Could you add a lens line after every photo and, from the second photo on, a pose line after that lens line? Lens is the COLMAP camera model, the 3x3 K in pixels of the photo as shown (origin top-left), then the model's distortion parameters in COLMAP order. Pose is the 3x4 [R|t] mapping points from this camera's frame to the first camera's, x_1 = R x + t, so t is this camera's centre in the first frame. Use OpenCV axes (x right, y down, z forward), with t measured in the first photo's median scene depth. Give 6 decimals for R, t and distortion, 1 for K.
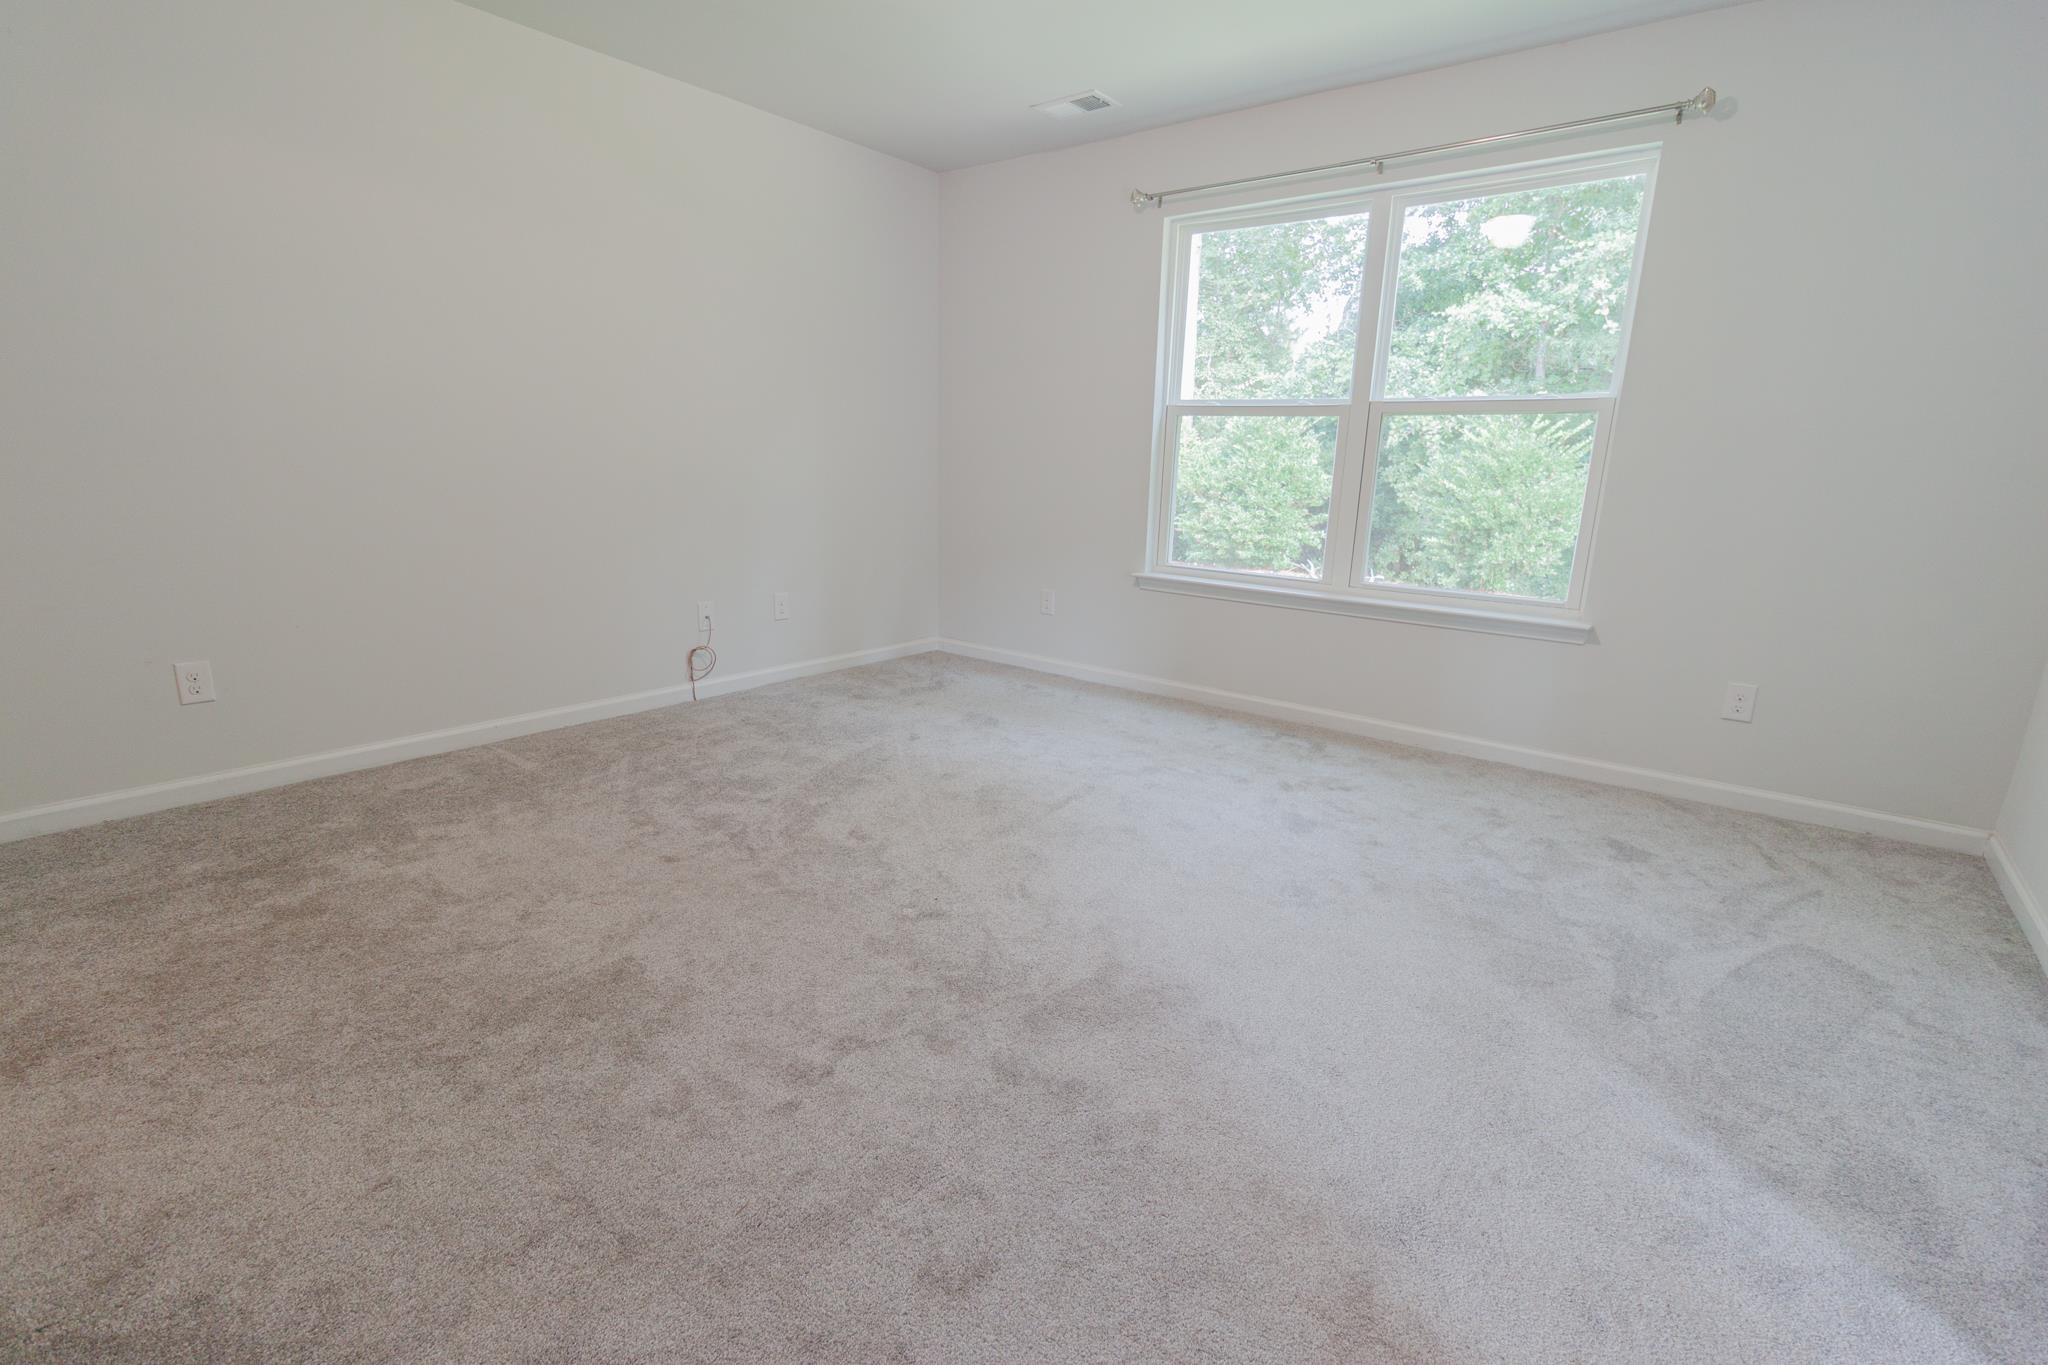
lens RADIAL K [[950.4, 0, 1016.3], [0, 950.4, 684.9], [0, 0, 1]] dist [0.002673, 0.000377]
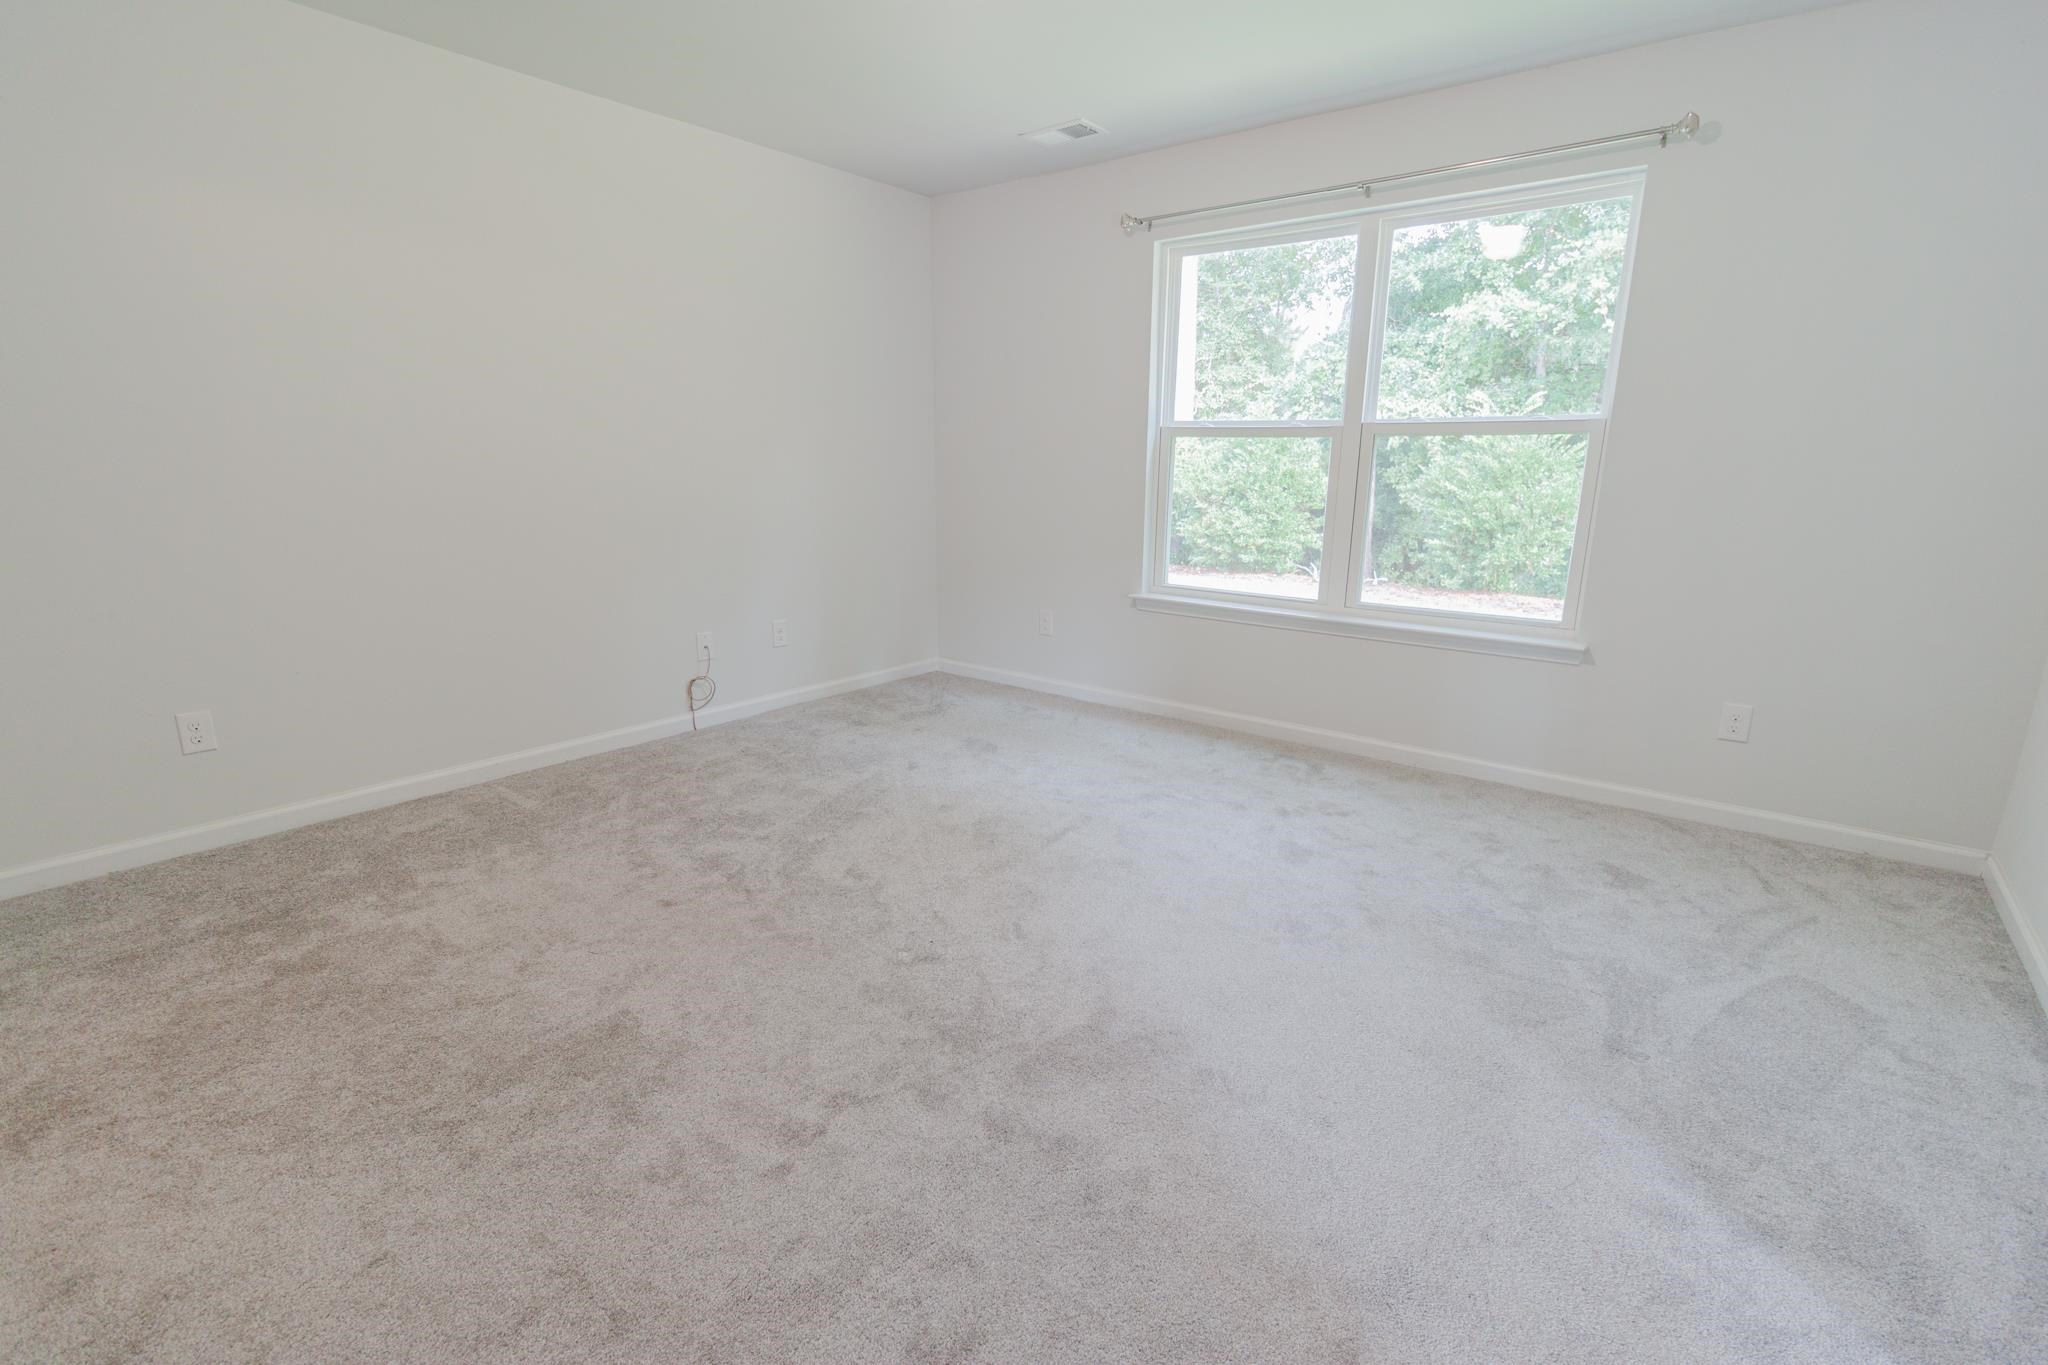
lens RADIAL K [[949.8, 0, 1018.7], [0, 949.8, 684.5], [0, 0, 1]] dist [0.001618, 0.000755]
pose [[0.999844, -0.016639, -0.005864, 0.018412], [0.016635, 0.999861, -0.000721, -0.044762], [0.005875, 0.000623, 0.999983, -0.003930]]
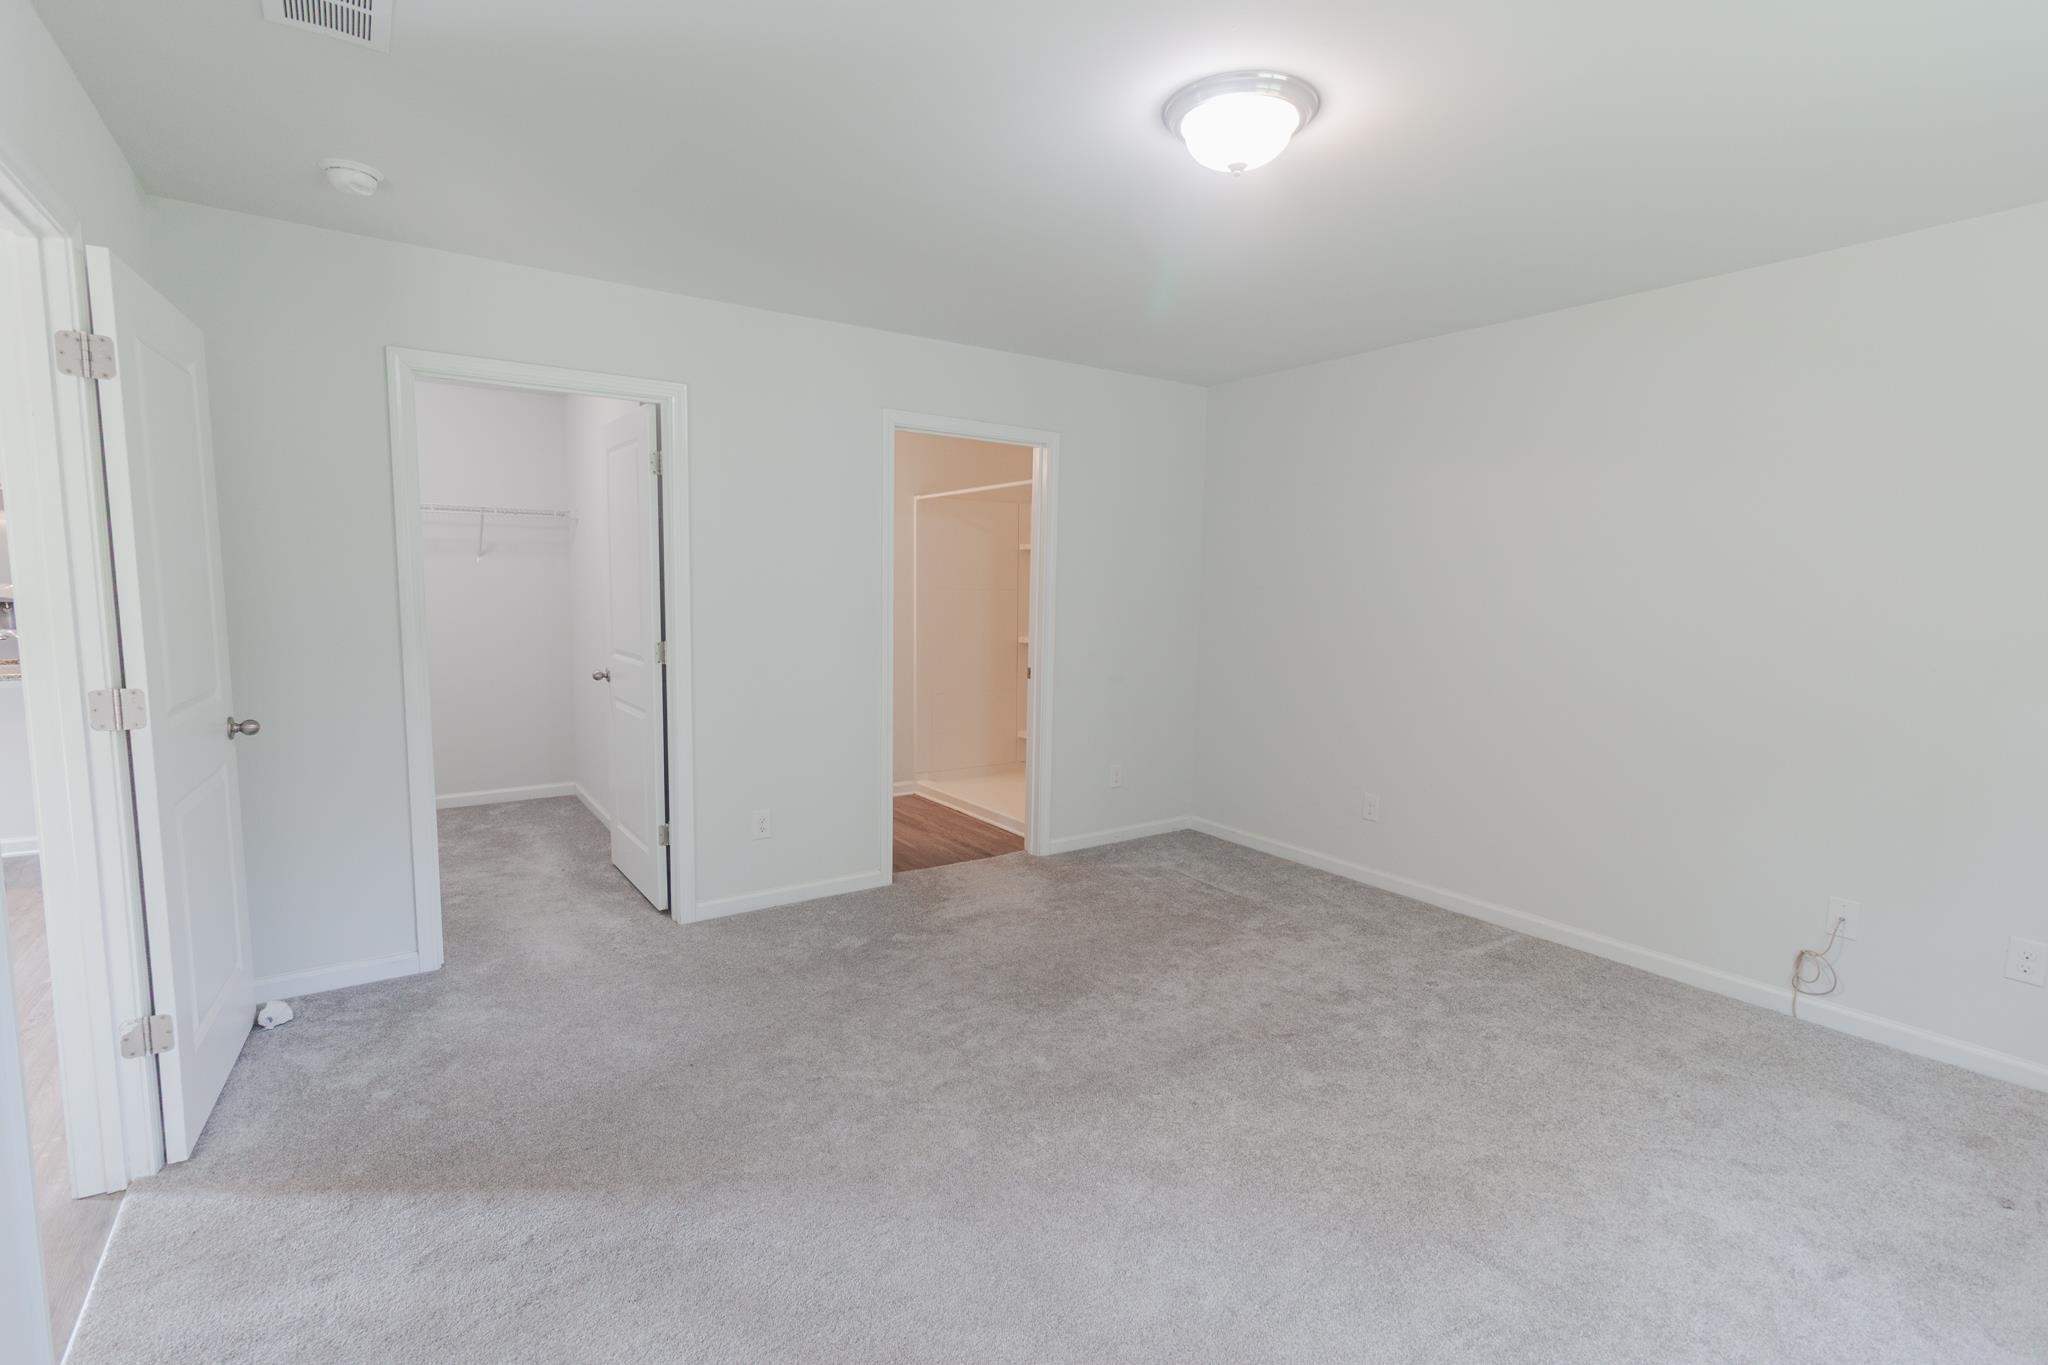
lens RADIAL K [[950.4, 0, 1016.3], [0, 950.4, 684.9], [0, 0, 1]] dist [0.002673, 0.000377]
pose [[-0.284945, 0.078288, -0.955341, 0.942608], [-0.247752, 0.956778, 0.152301, -0.347248], [0.925973, 0.280085, -0.253233, 0.965509]]
